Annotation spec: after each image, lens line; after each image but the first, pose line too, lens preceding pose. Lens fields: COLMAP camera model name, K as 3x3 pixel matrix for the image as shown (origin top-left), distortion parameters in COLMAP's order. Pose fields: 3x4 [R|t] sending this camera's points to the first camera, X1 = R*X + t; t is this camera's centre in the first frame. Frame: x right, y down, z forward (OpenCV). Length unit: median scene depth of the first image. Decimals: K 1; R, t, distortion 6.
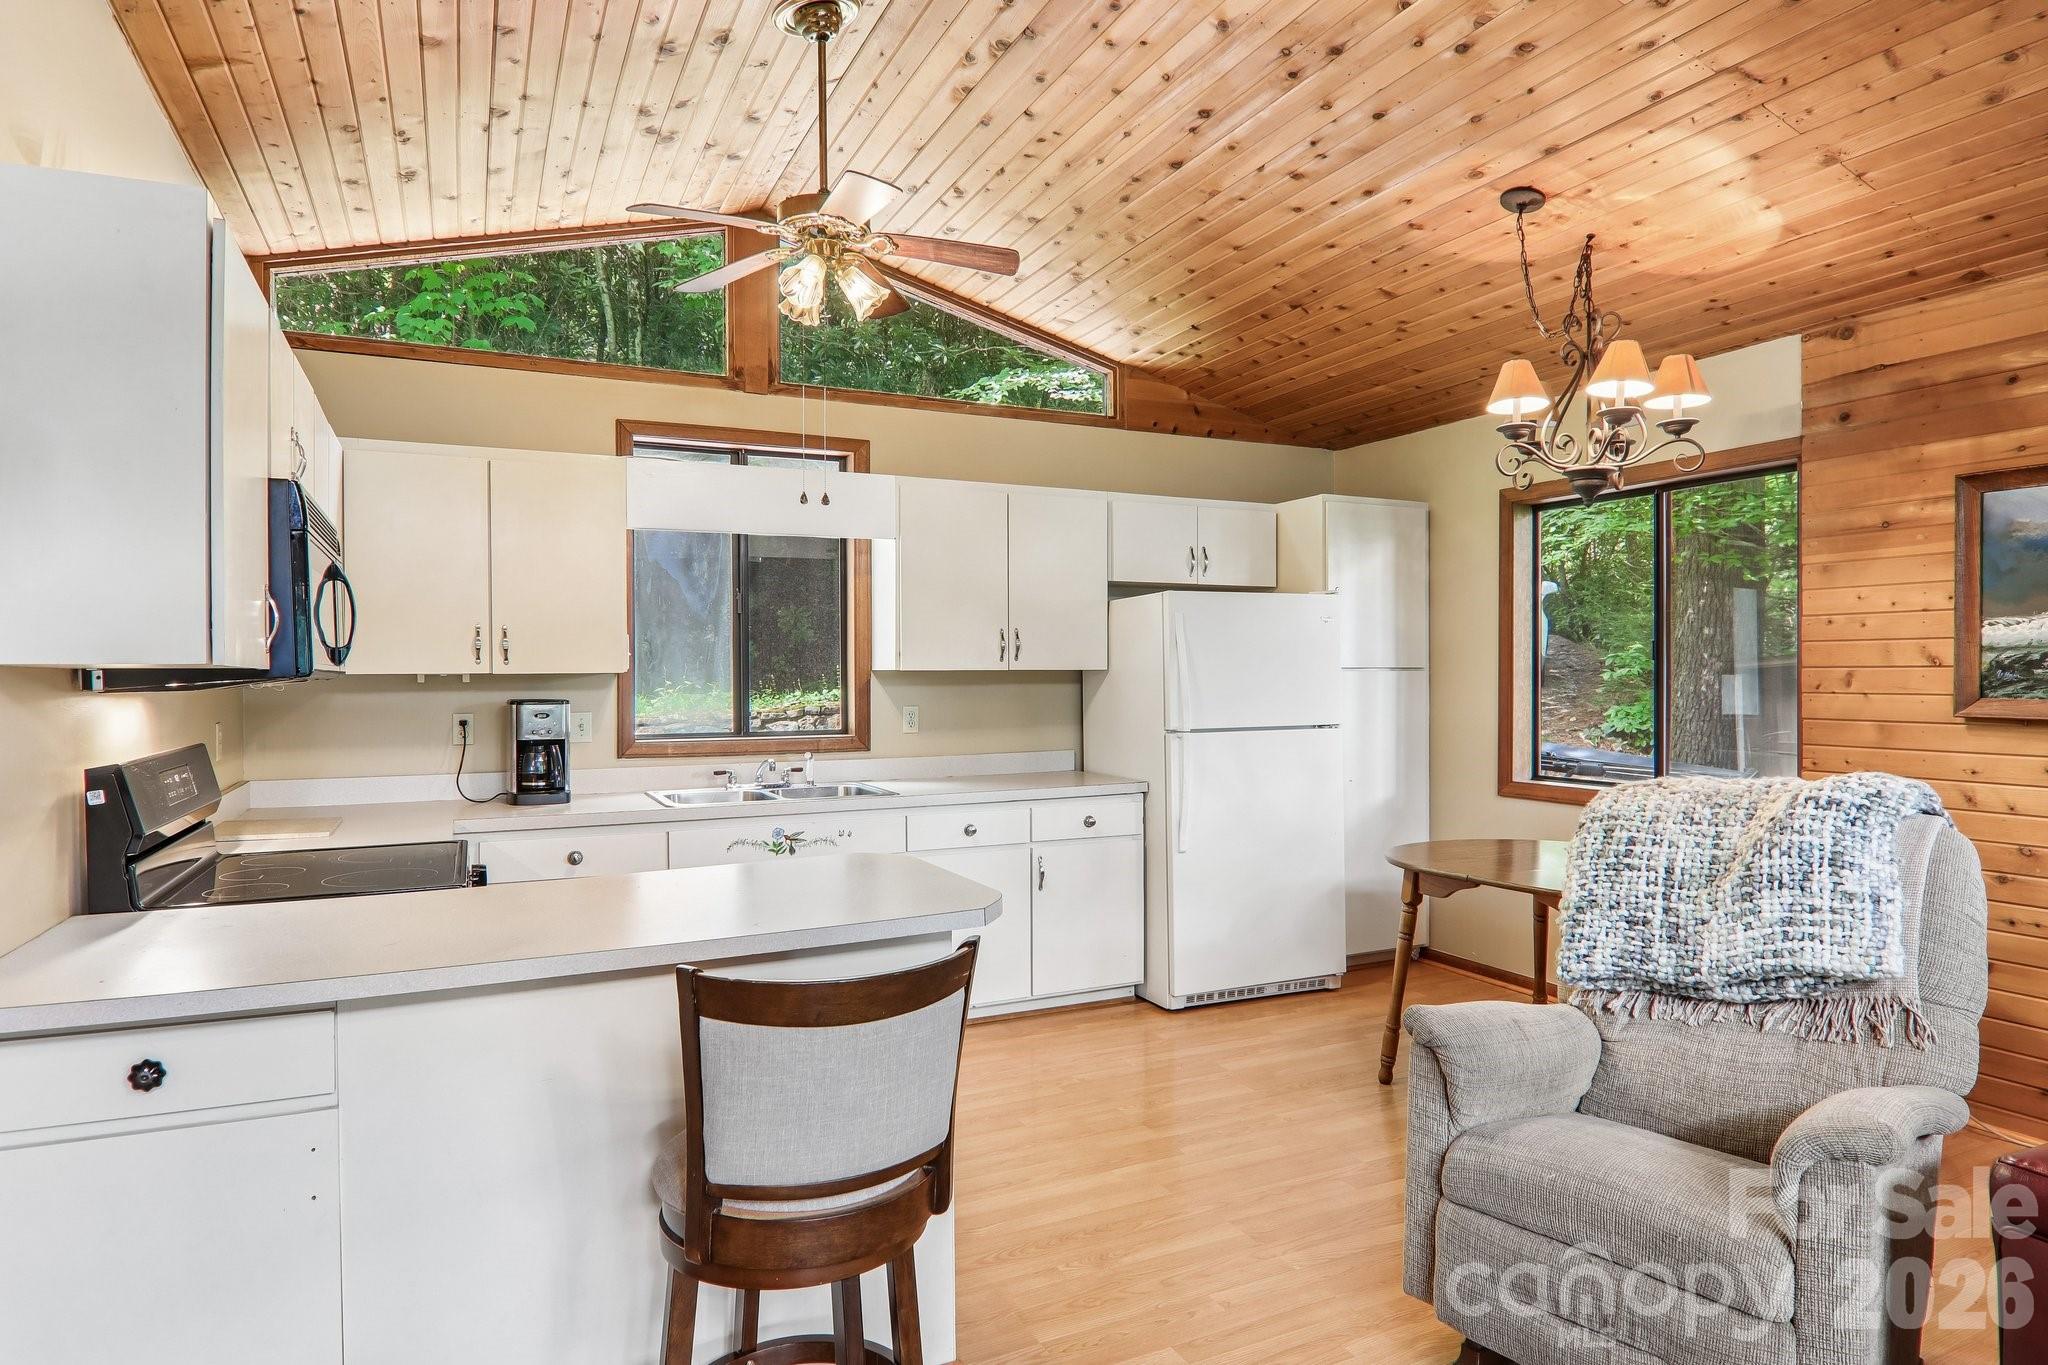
lens RADIAL K [[1162.9, 0, 1030.9], [0, 1162.9, 679.0], [0, 0, 1]] dist [0.000365, -0.017039]
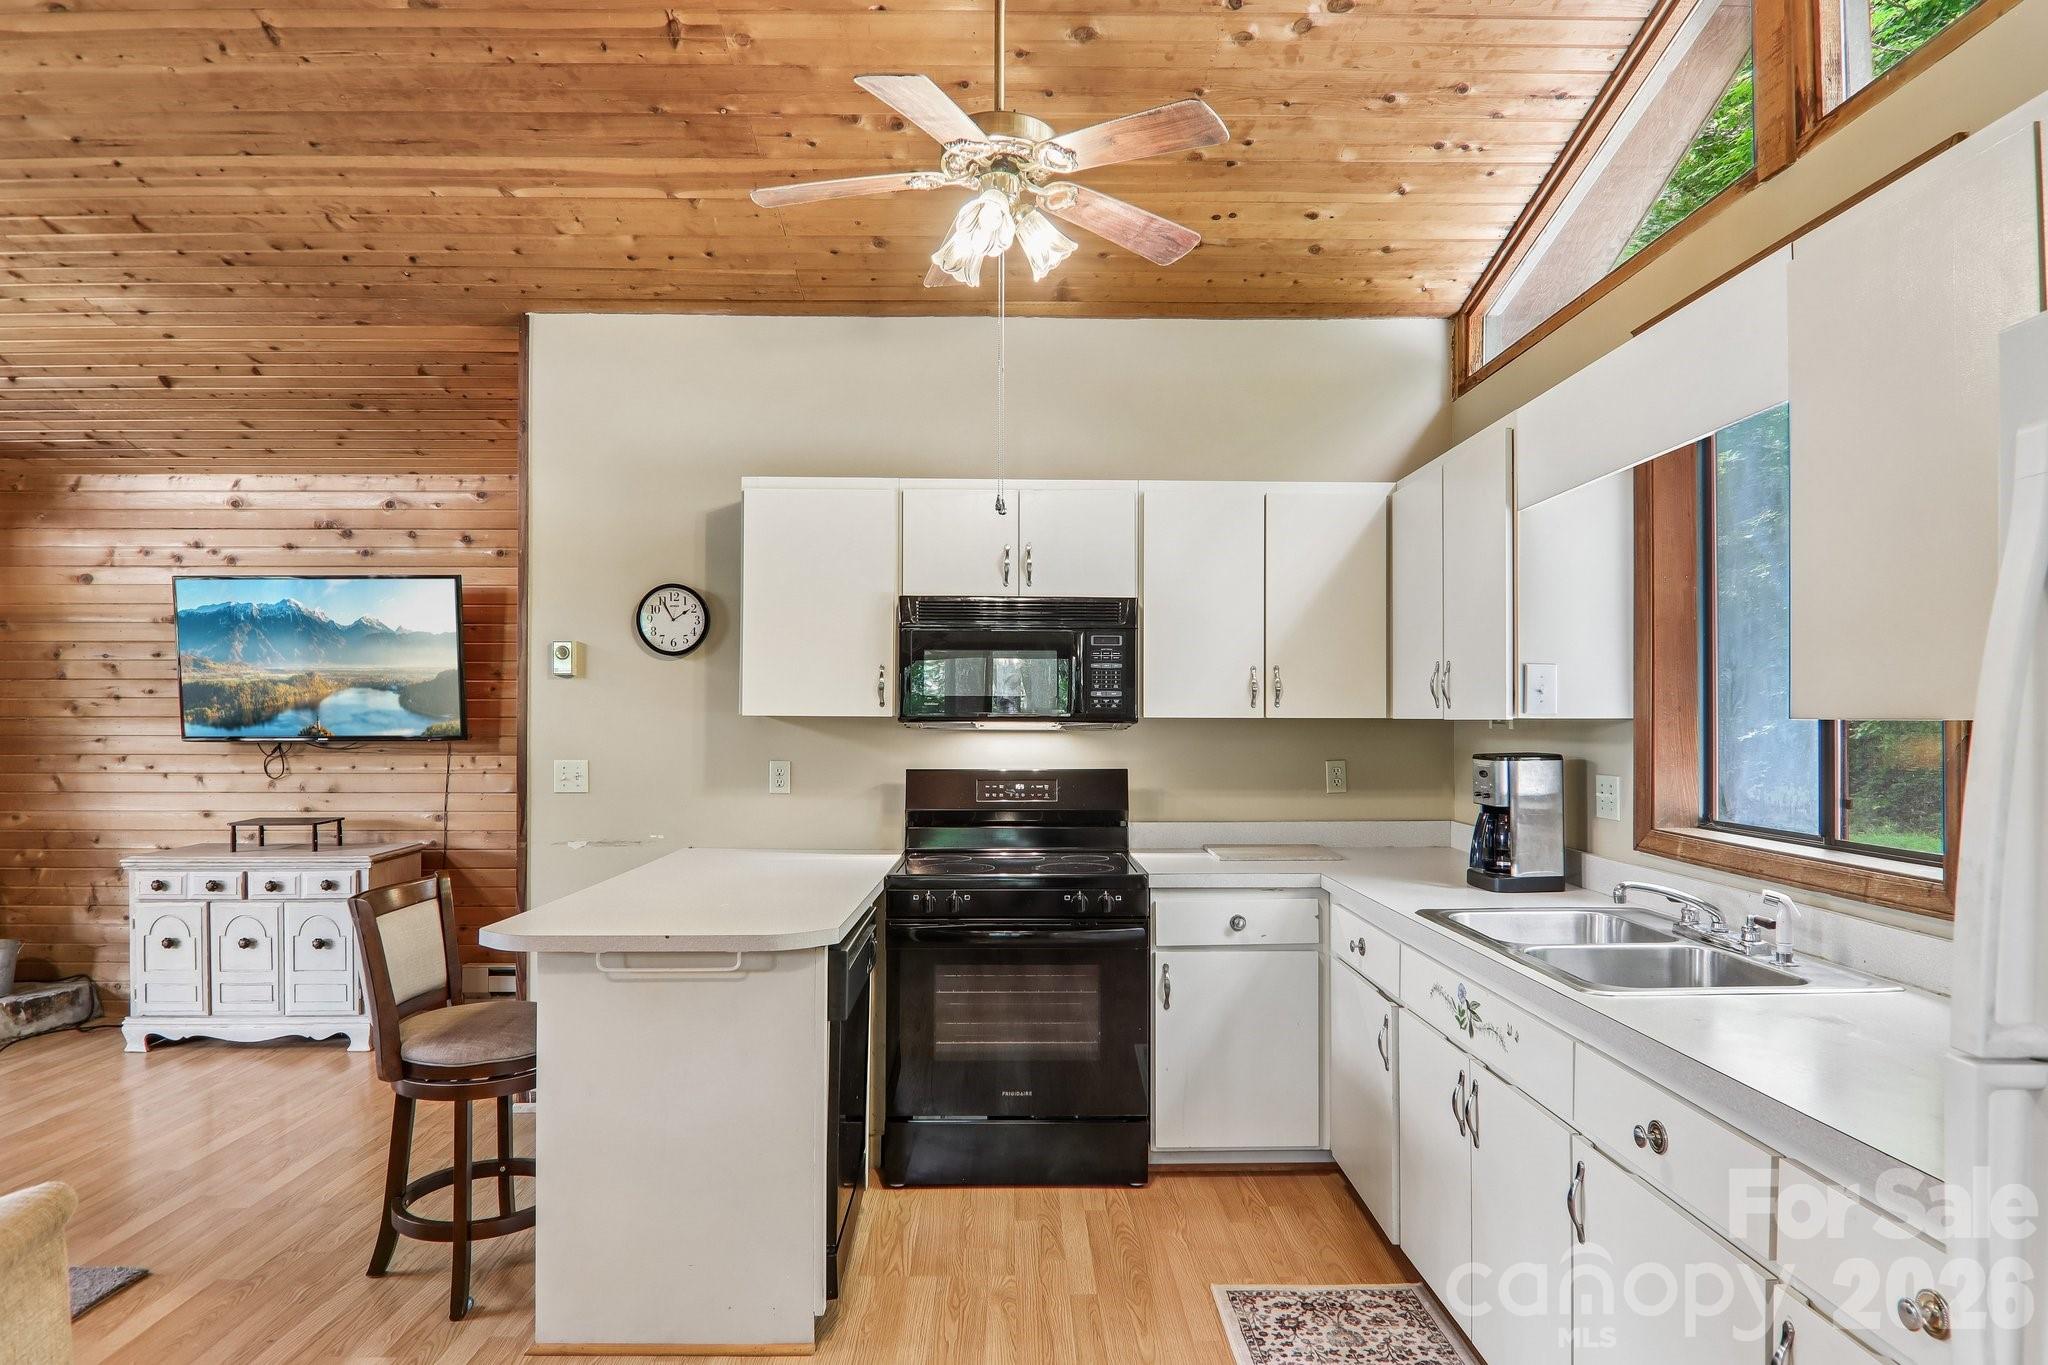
lens RADIAL K [[1162.9, 0, 1029.7], [0, 1162.9, 708.0], [0, 0, 1]] dist [0.000365, -0.017039]
pose [[-0.419124, -0.000794, -0.907929, 0.387787], [-0.002246, 0.999997, 0.000162, -0.011329], [0.907926, 0.002107, -0.419124, 0.987758]]
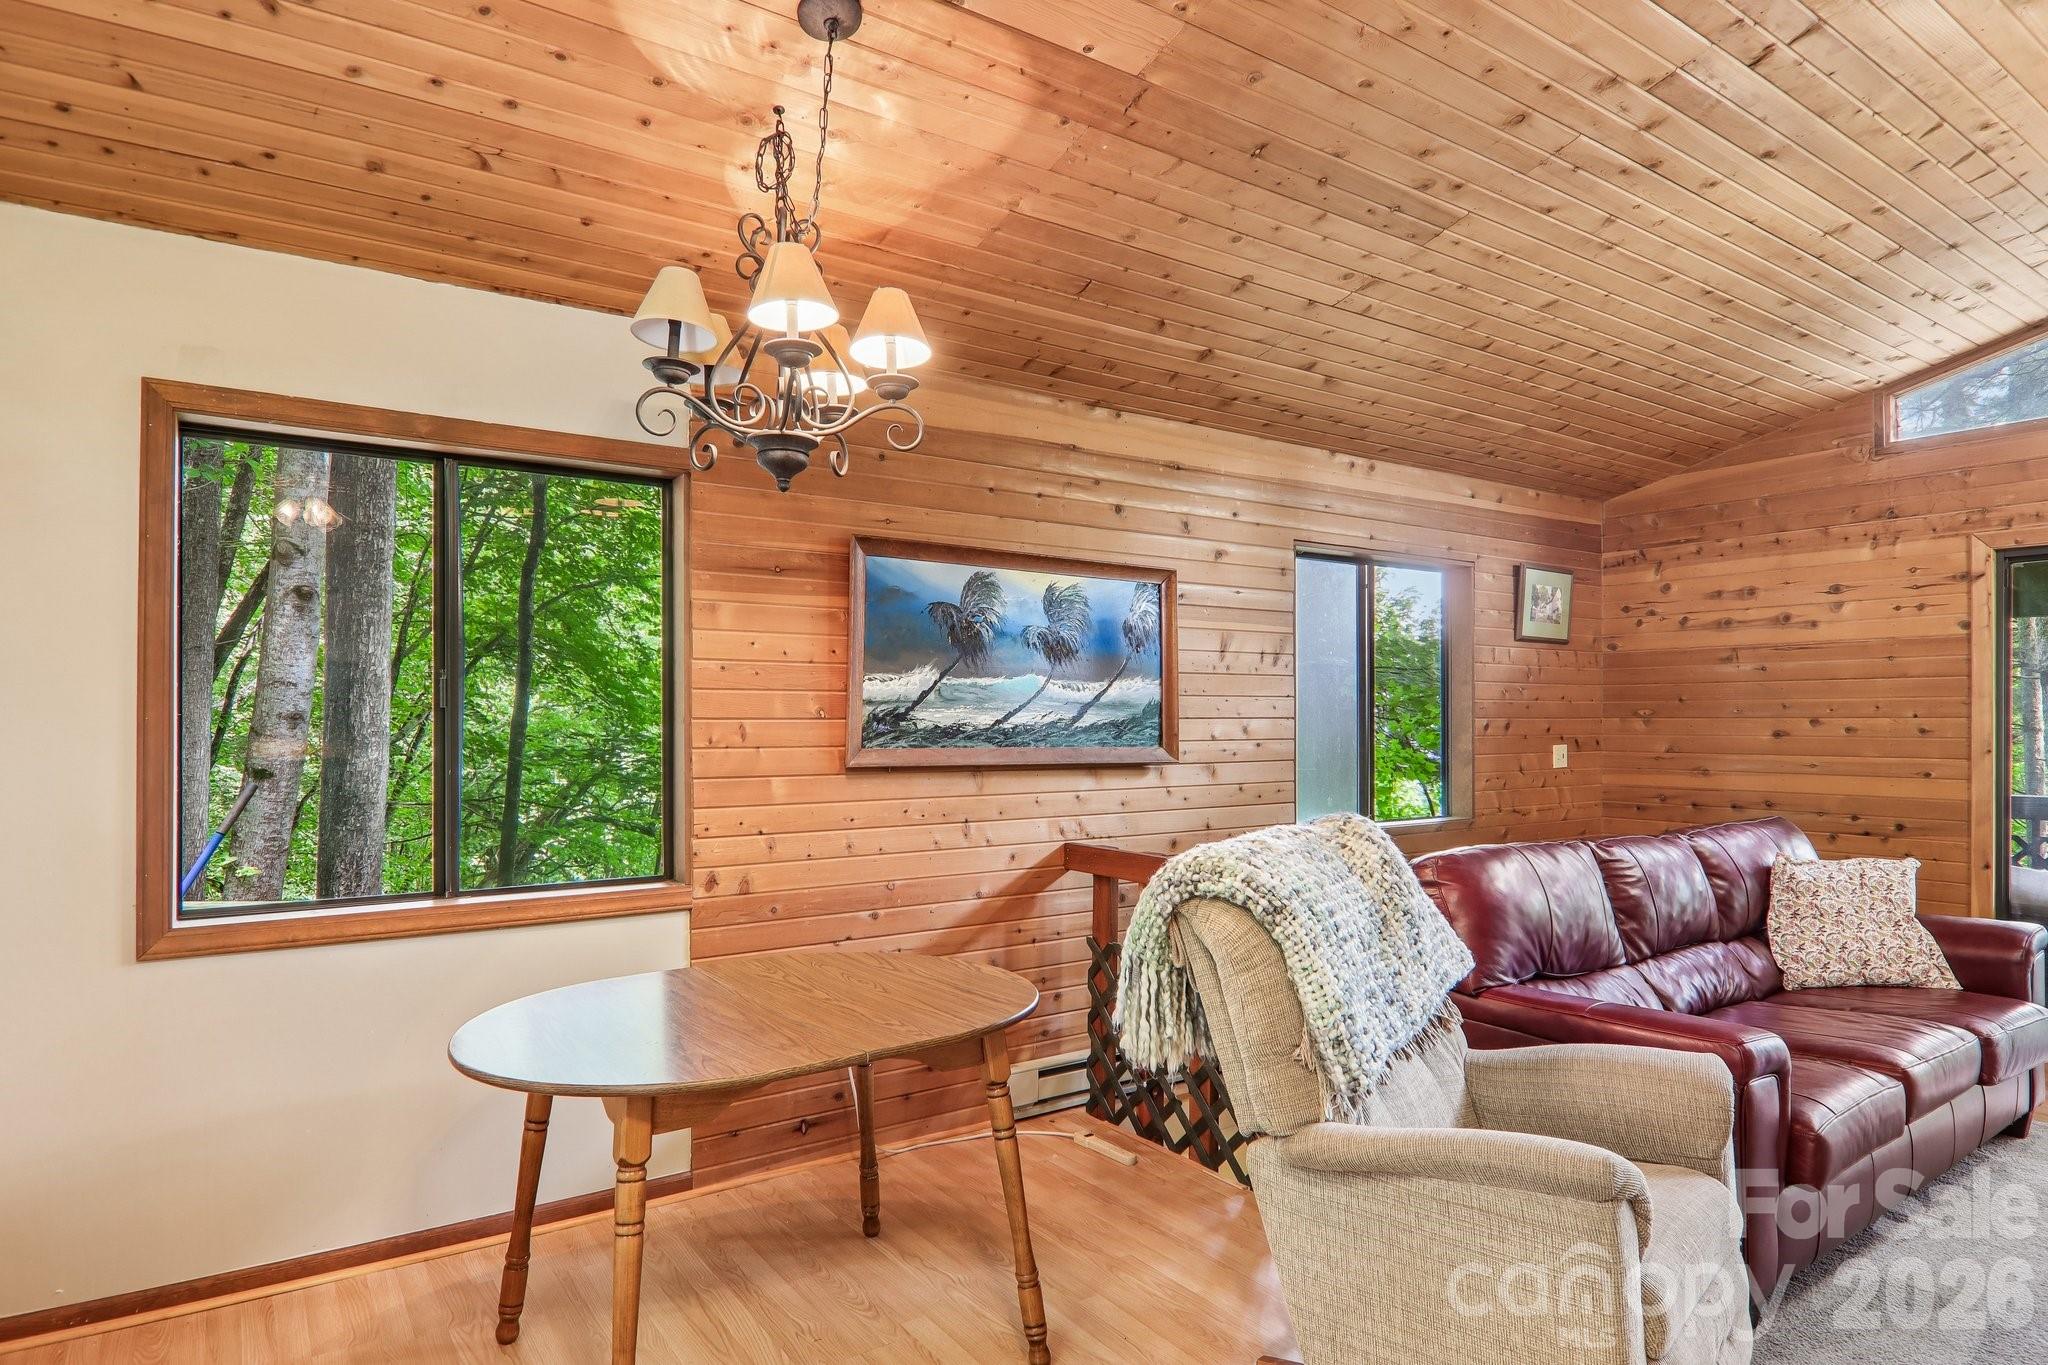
lens RADIAL K [[1162.9, 0, 1026.2], [0, 1162.9, 699.8], [0, 0, 1]] dist [0.000365, -0.017039]
pose [[-0.156389, 0.017849, 0.987534, -0.197119], [0.004462, 0.999839, -0.017364, -0.007062], [-0.987685, 0.001690, -0.156444, 0.796163]]
